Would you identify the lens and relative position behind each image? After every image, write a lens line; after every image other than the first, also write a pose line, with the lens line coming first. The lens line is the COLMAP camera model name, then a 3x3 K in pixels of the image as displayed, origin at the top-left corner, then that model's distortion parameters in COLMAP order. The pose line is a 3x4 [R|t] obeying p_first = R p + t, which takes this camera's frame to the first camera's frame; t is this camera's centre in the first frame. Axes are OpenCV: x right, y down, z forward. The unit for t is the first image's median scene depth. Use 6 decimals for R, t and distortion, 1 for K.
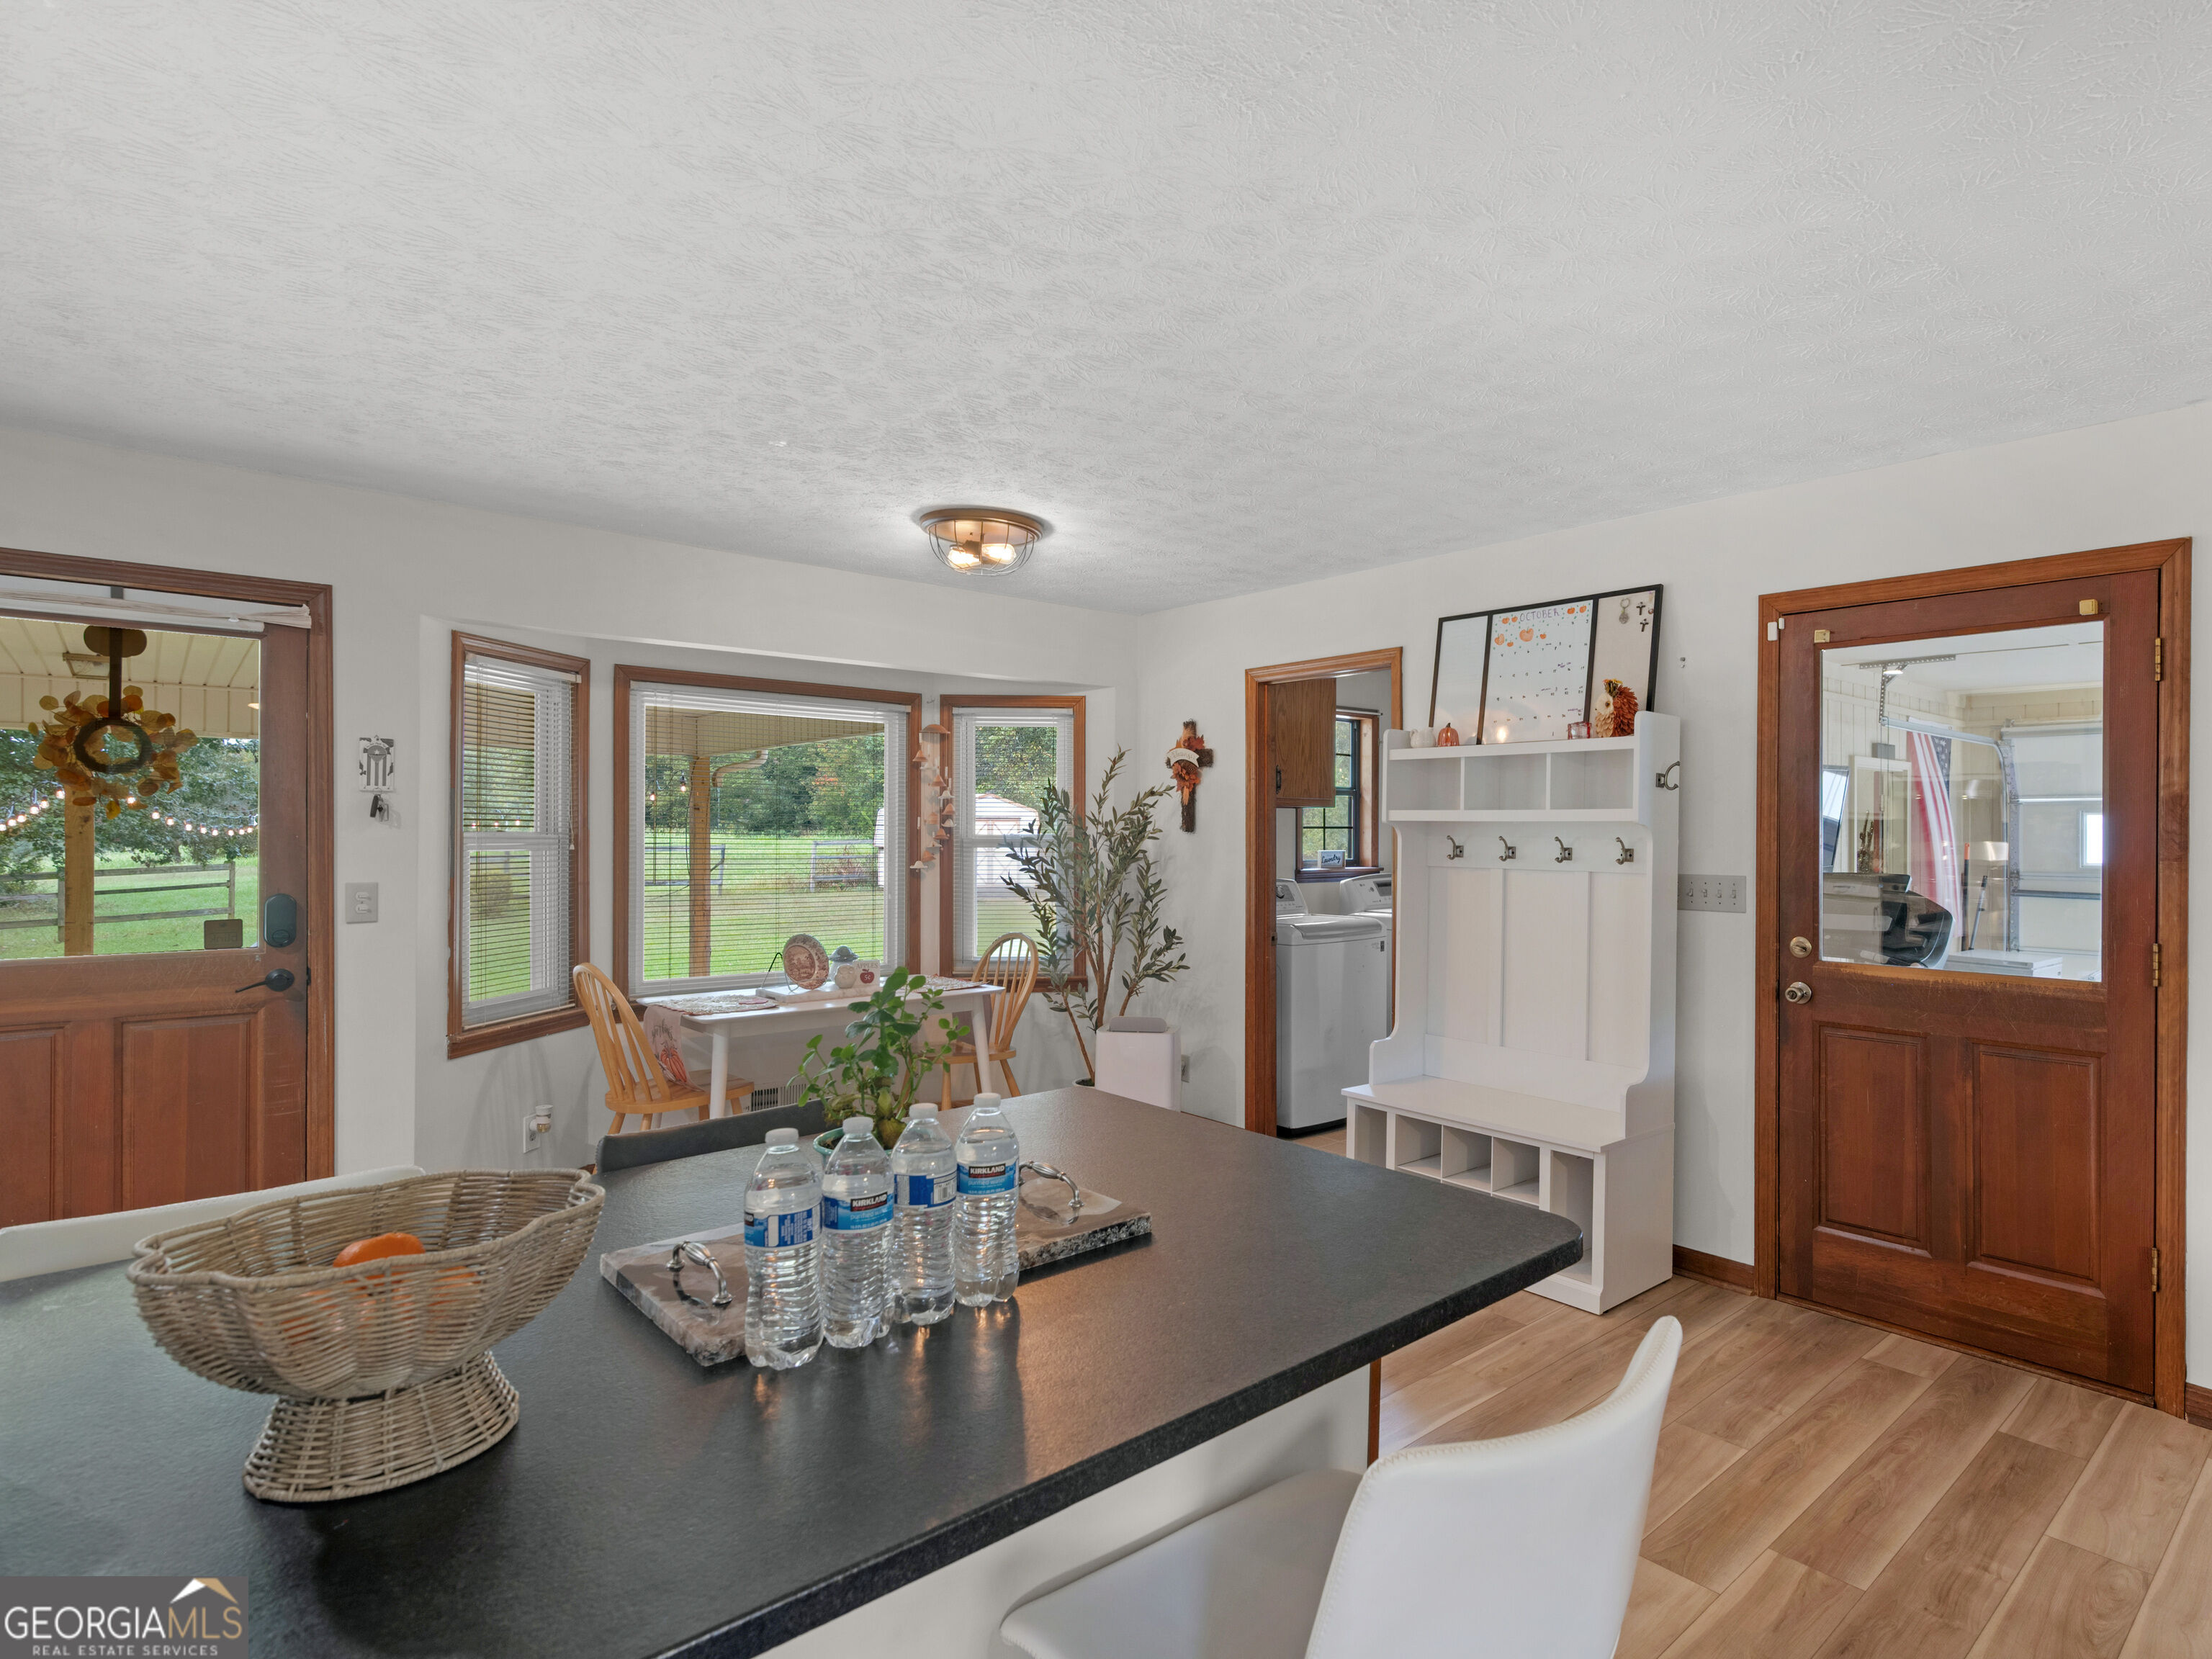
lens RADIAL K [[1164.1, 0, 1210.2], [0, 1164.1, 837.3], [0, 0, 1]] dist [0.004642, -0.000202]
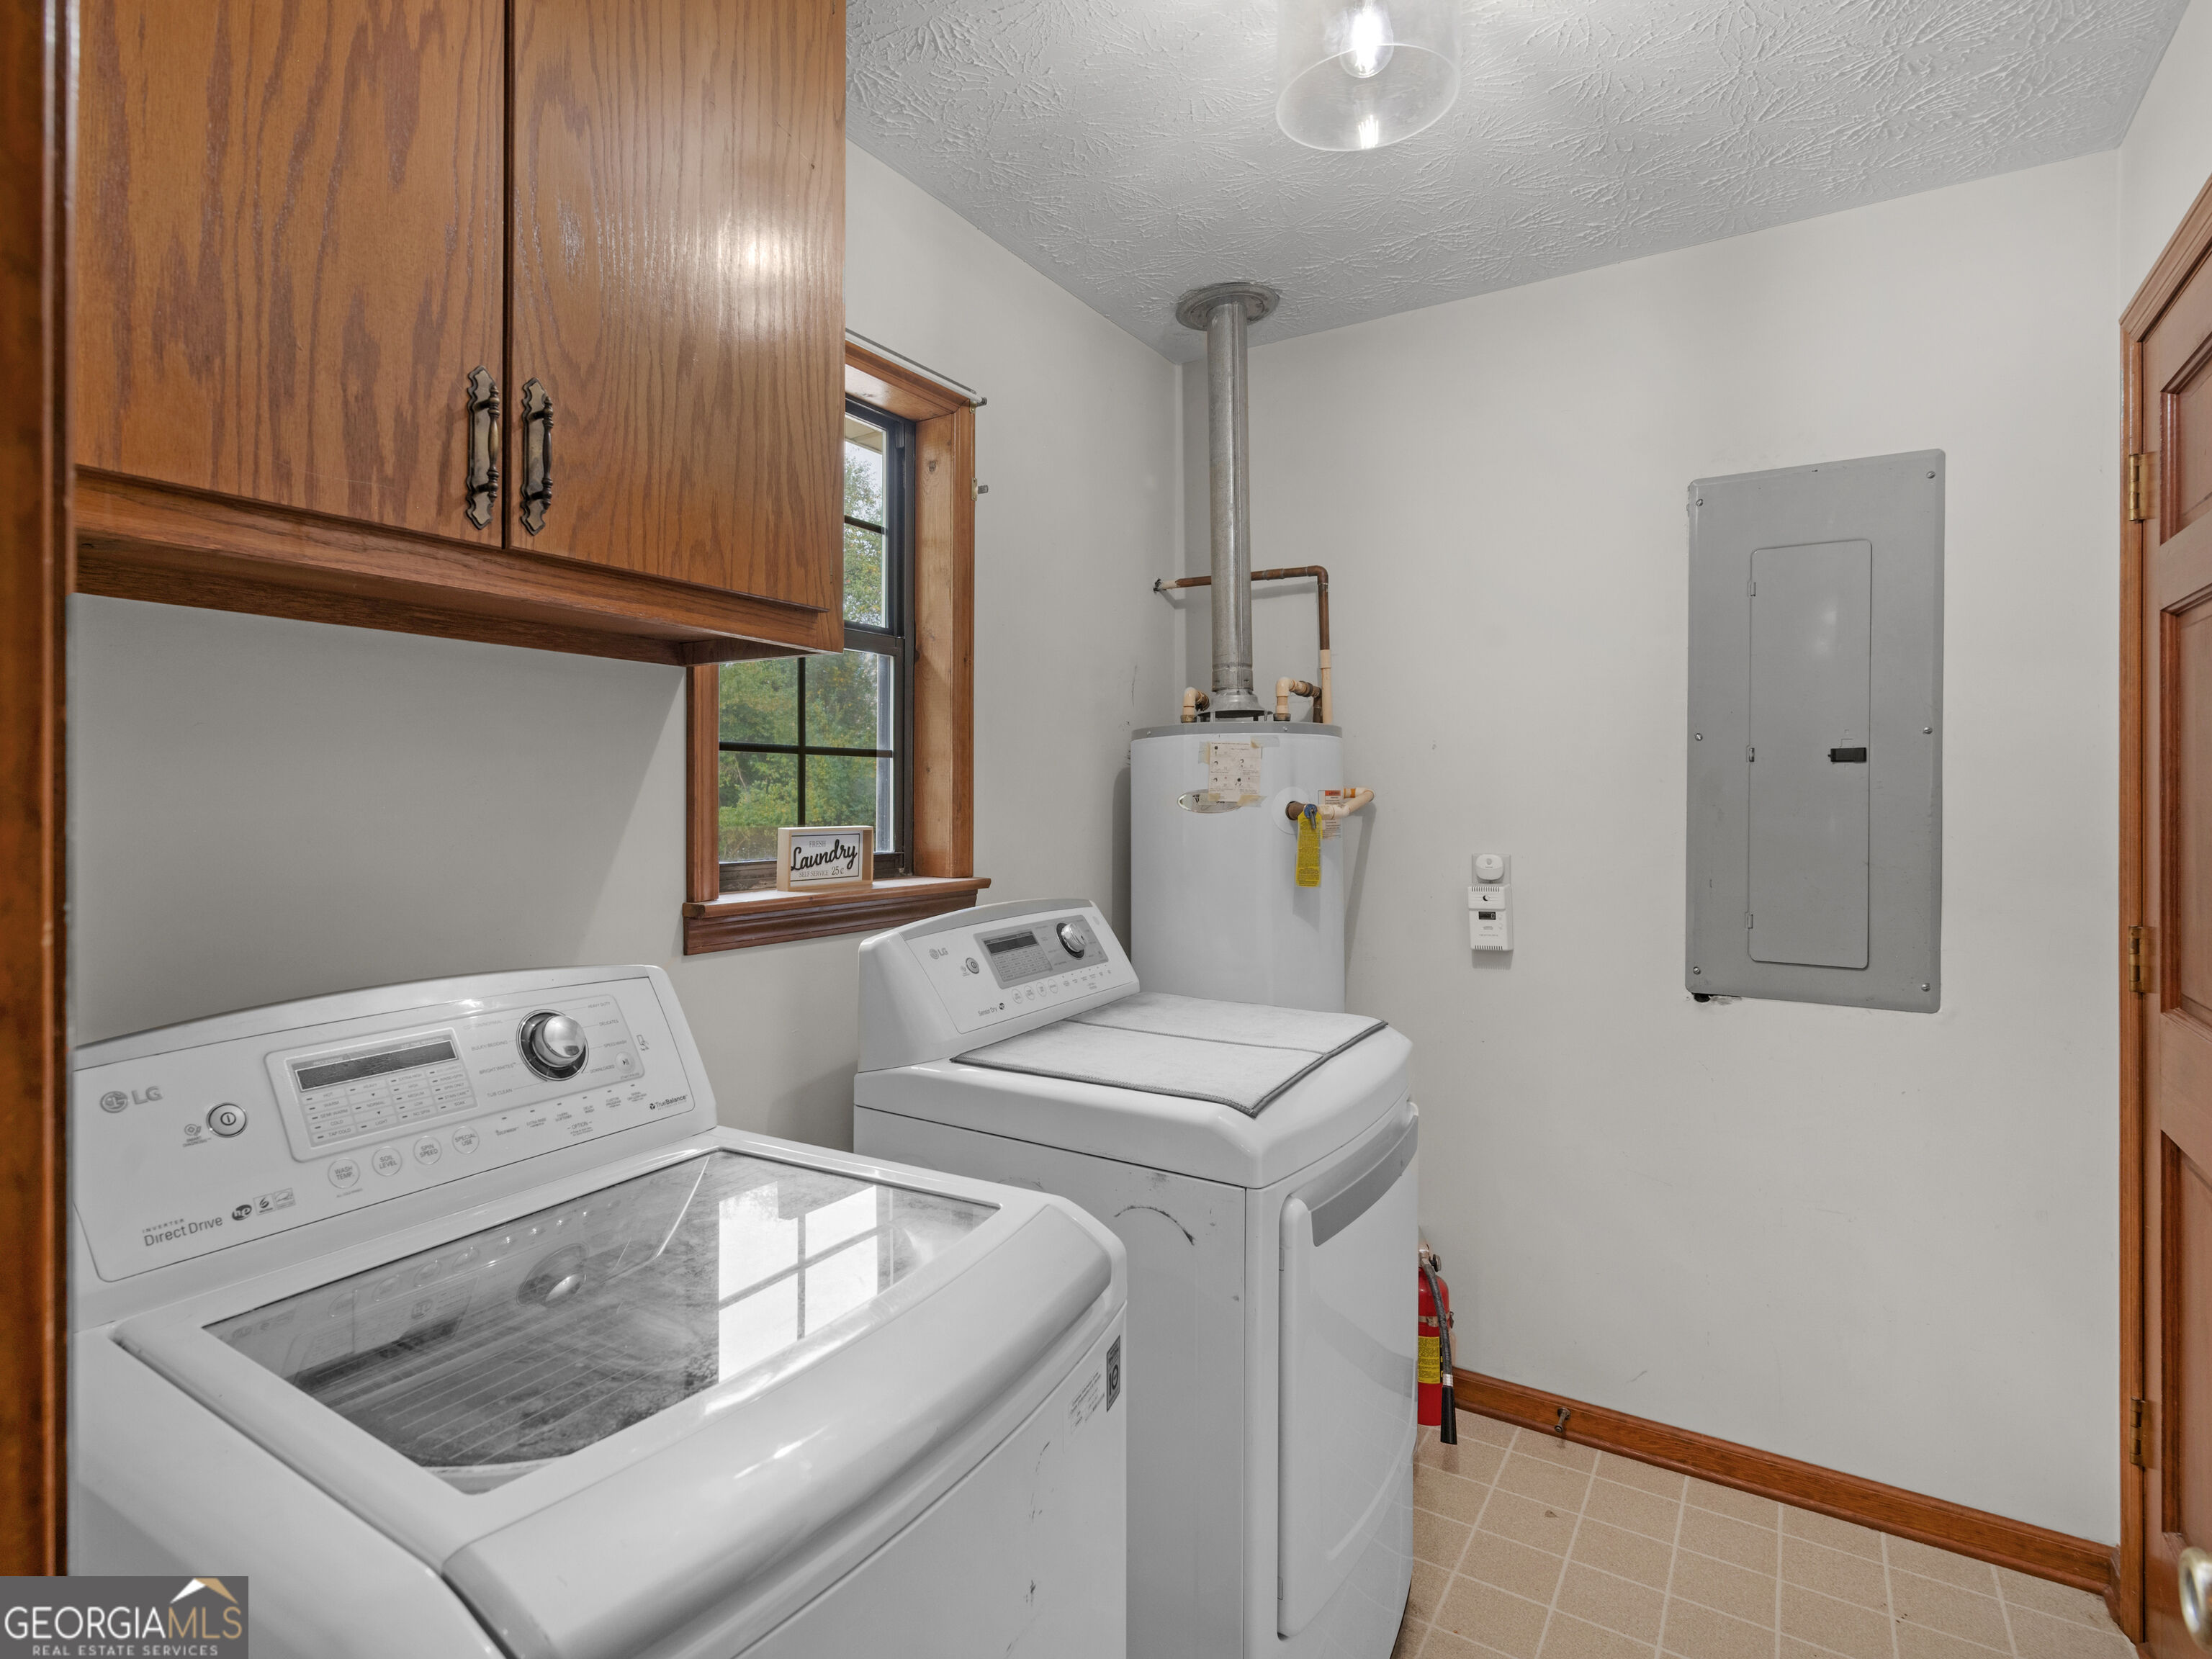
lens RADIAL K [[1164.1, 0, 980.5], [0, 1164.1, 797.7], [0, 0, 1]] dist [0.004642, -0.000202]
pose [[0.979034, -0.001967, 0.203688, 0.132502], [0.003957, 0.999948, -0.009361, 0.010270], [-0.203659, 0.009971, 0.978991, 1.136809]]
